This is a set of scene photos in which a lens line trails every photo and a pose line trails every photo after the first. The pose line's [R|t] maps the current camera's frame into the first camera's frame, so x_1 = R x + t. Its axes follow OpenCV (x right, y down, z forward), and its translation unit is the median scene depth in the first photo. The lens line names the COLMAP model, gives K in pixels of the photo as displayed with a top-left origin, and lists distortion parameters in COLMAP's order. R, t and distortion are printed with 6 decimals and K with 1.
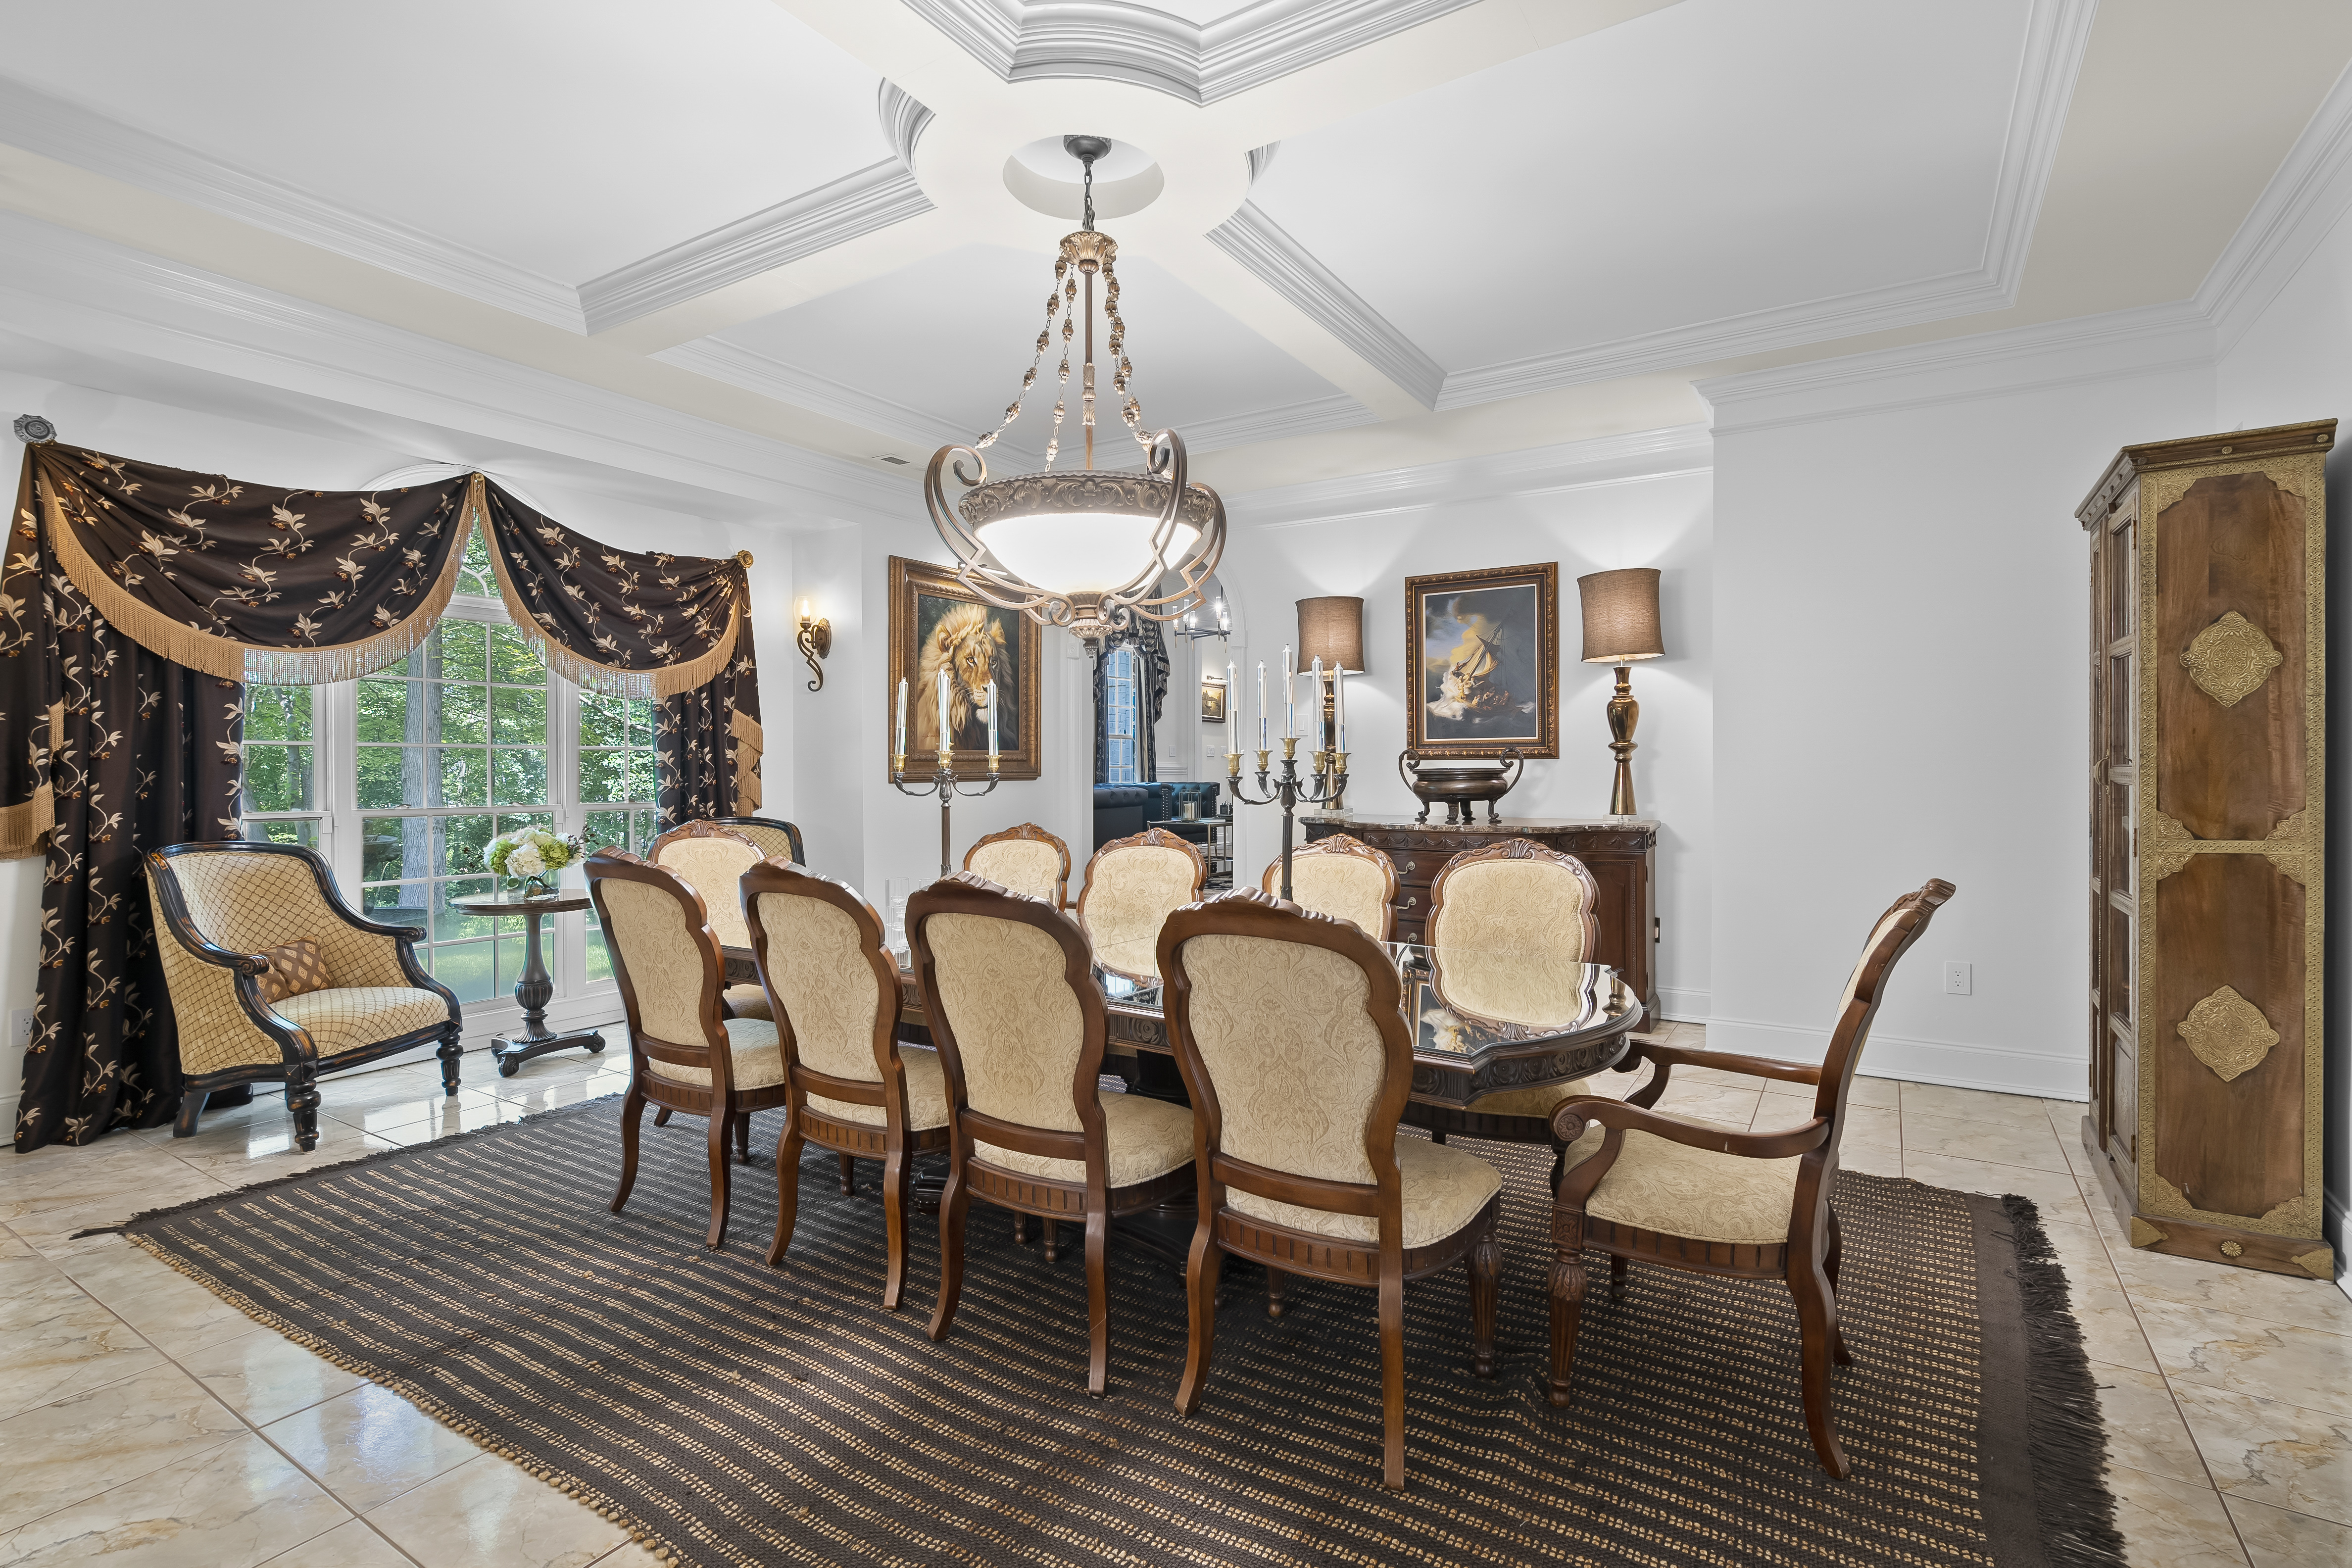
lens RADIAL K [[1106.8, 0, 1181.6], [0, 1106.8, 775.5], [0, 0, 1]] dist [-0.000096, 0.000072]
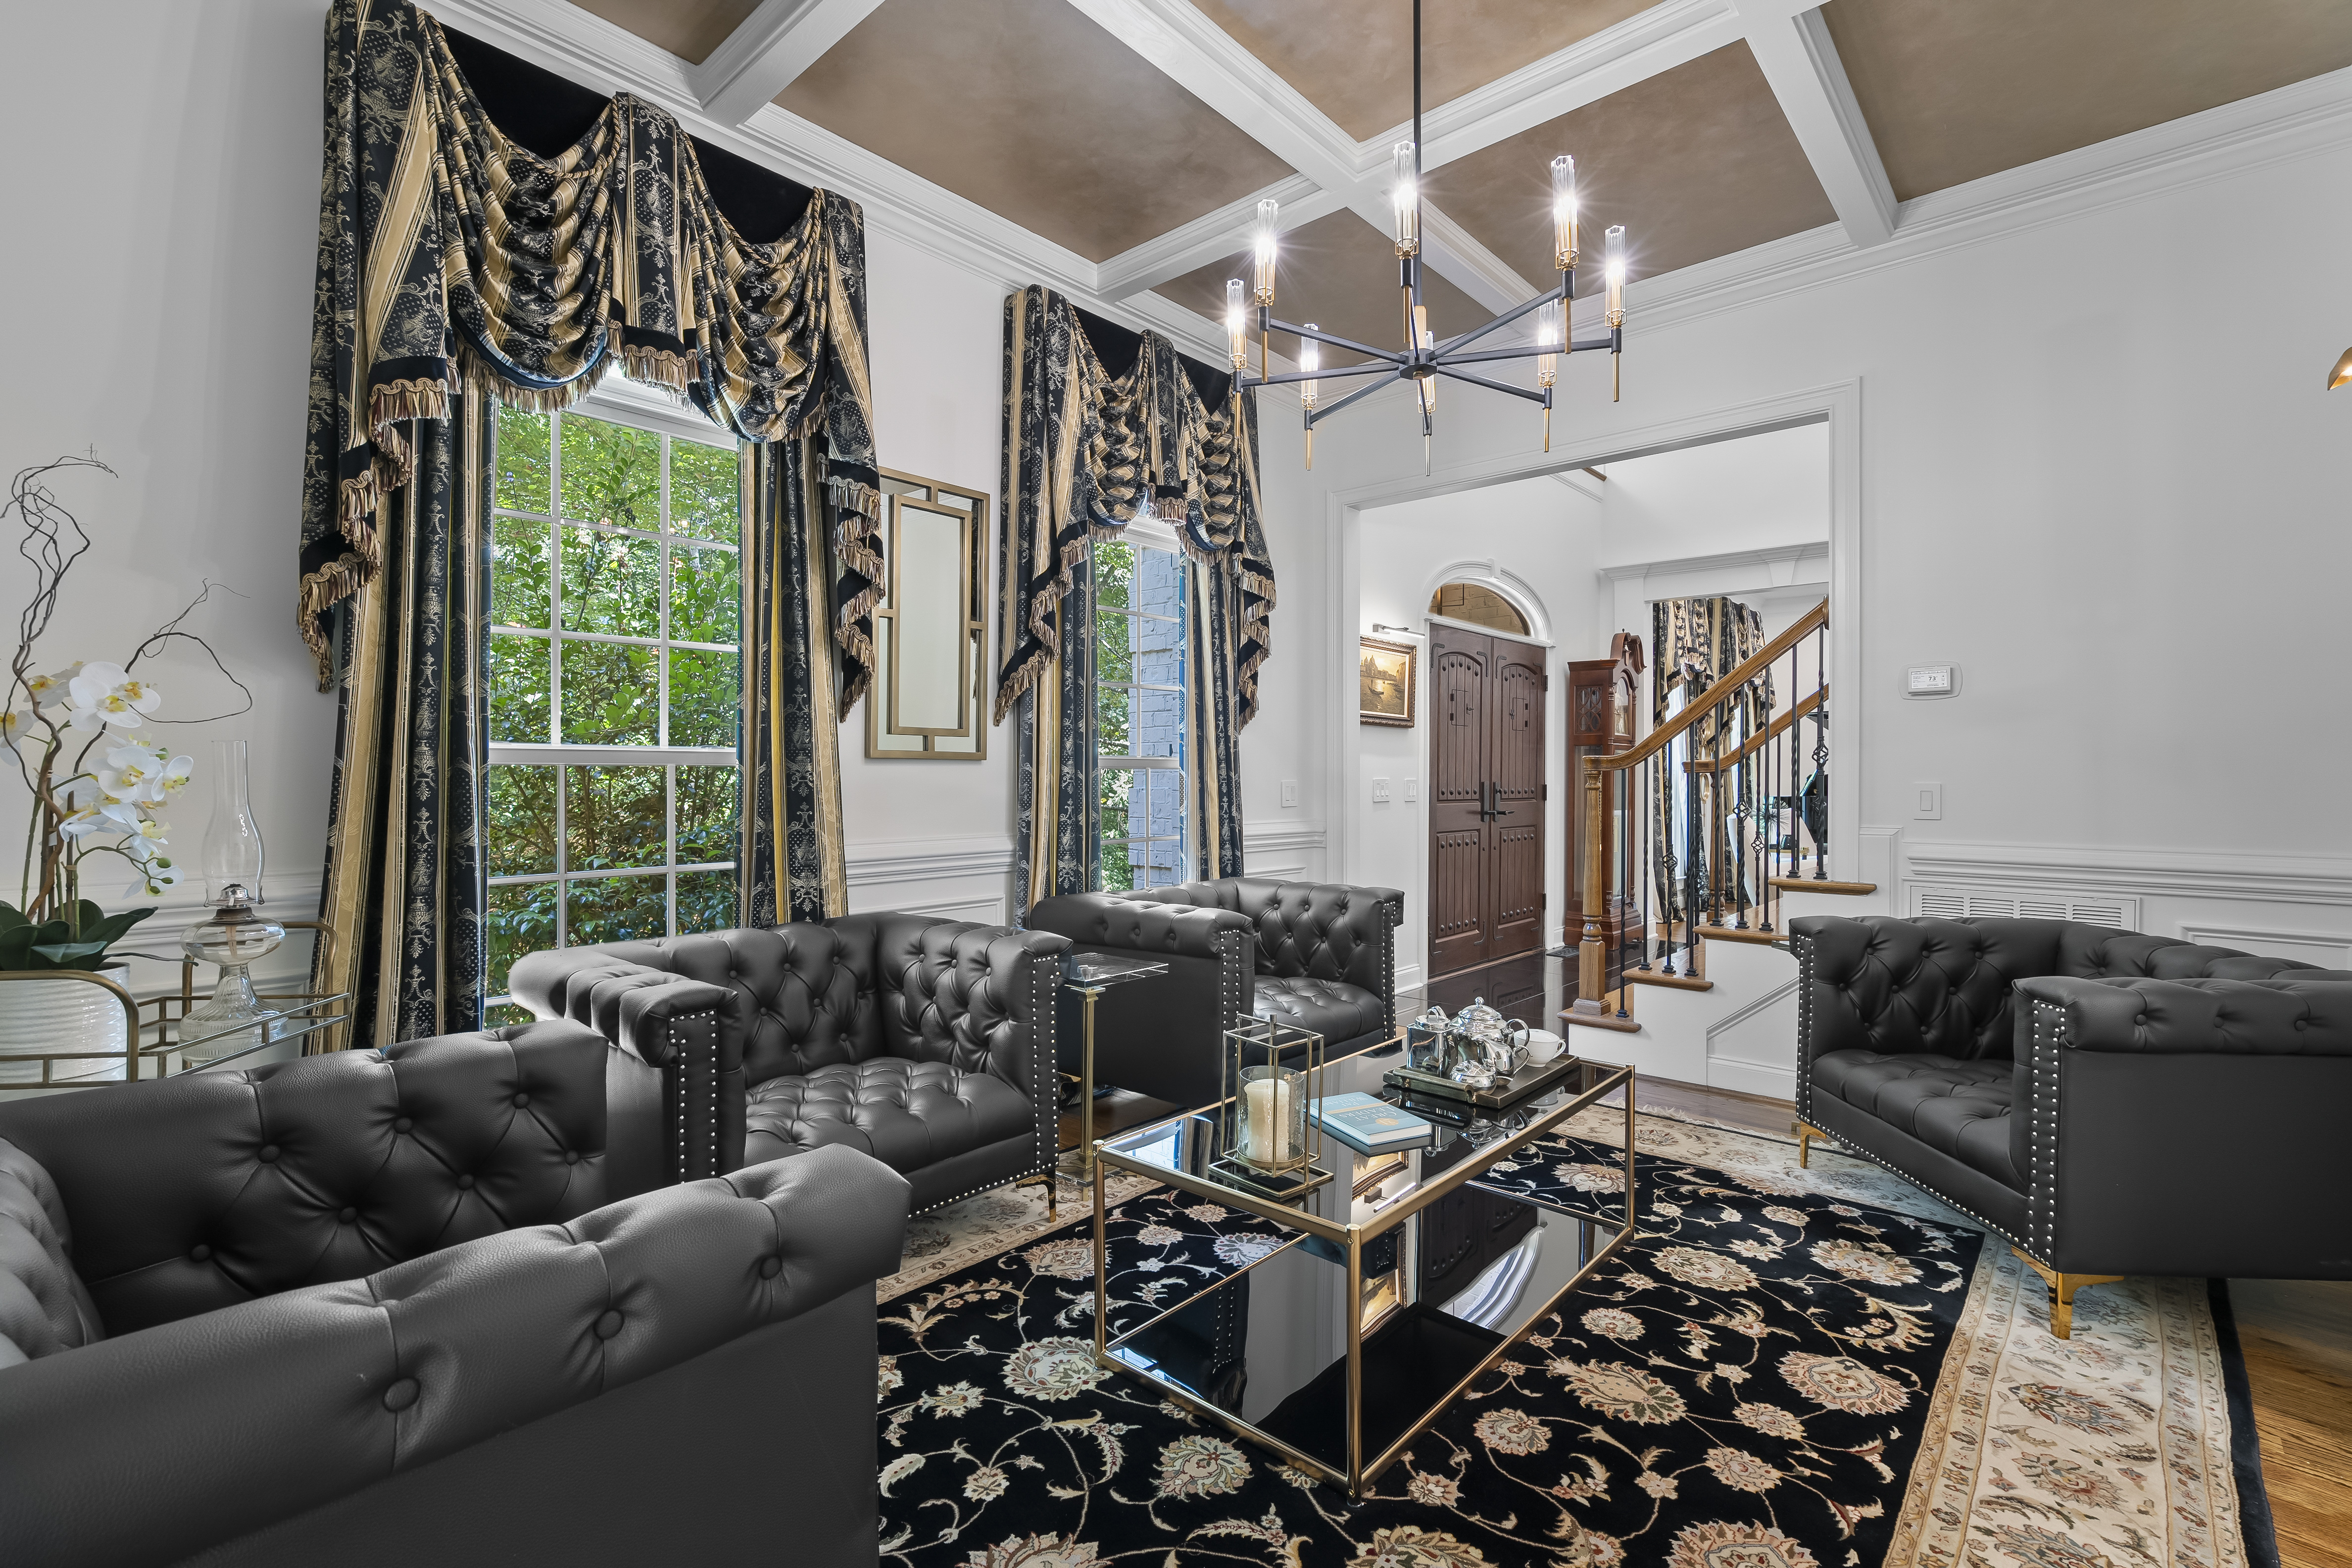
lens RADIAL K [[1052.3, 0, 1174.7], [0, 1052.3, 778.3], [0, 0, 1]] dist [-0.002631, 0.000233]
pose [[0.985628, 0.002101, -0.168919, 0.017288], [-0.002937, 0.999985, -0.004700, -0.027324], [0.168906, 0.005129, 0.985619, 0.616877]]
